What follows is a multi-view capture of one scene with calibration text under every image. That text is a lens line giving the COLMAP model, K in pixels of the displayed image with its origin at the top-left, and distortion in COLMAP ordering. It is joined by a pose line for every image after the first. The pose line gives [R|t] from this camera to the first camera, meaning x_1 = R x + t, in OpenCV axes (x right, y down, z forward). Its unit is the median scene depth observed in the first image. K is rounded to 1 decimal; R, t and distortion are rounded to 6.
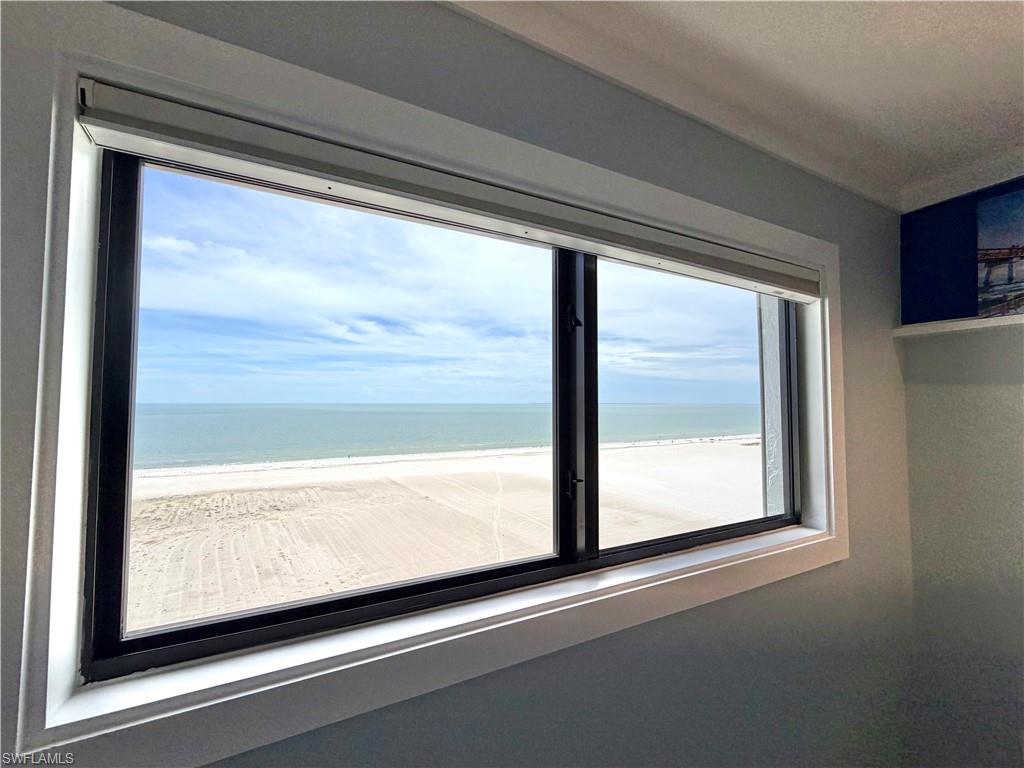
lens RADIAL K [[408.7, 0, 511.7], [0, 408.7, 386.0], [0, 0, 1]] dist [-0.000694, -0.000236]
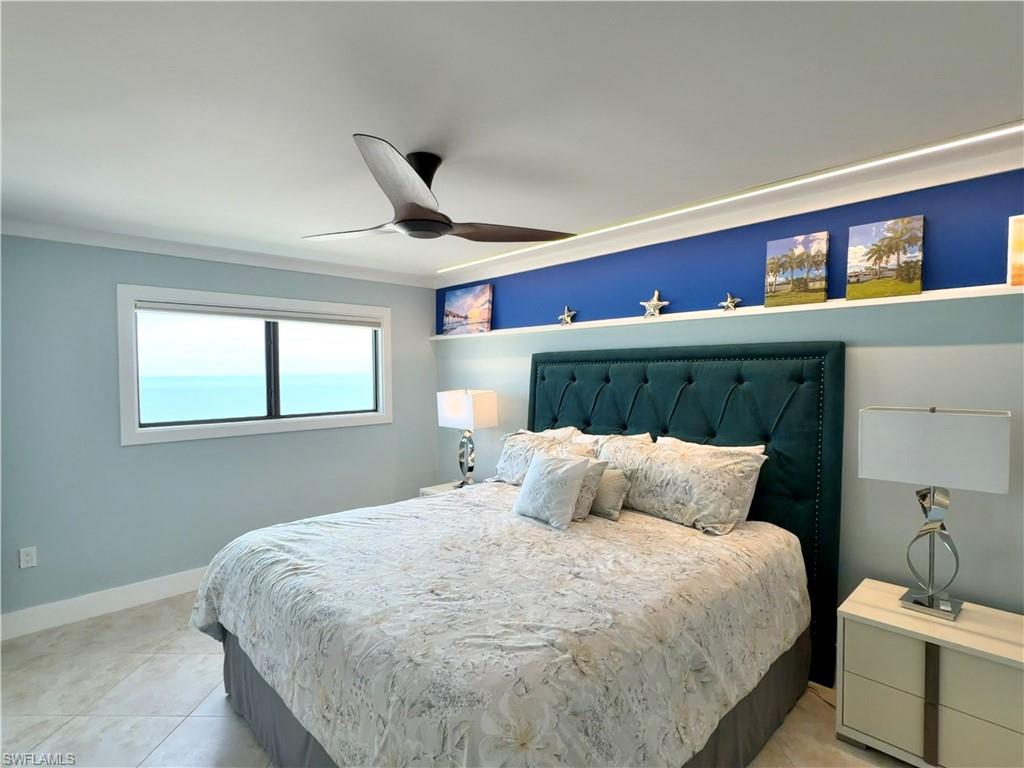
lens RADIAL K [[515.0, 0, 512.2], [0, 515.0, 380.5], [0, 0, 1]] dist [-0.005521, 0.000010]
pose [[0.957546, -0.013065, 0.287986, 0.581650], [-0.003189, 0.998431, 0.055900, -0.058696], [-0.288264, -0.054446, 0.956002, -2.457747]]
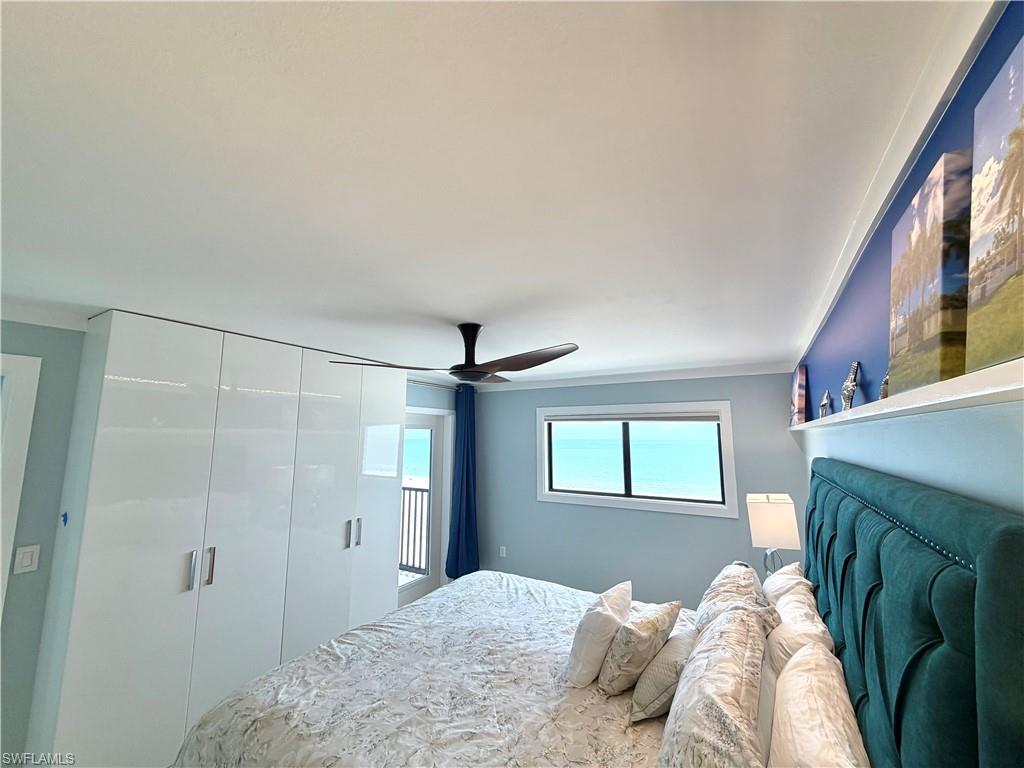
lens RADIAL K [[408.7, 0, 515.7], [0, 408.7, 382.7], [0, 0, 1]] dist [-0.000694, -0.000236]
pose [[0.545099, -0.109504, -0.831189, 2.265575], [0.028935, 0.993300, -0.111885, -0.198322], [0.837872, 0.036938, 0.544615, -1.647919]]
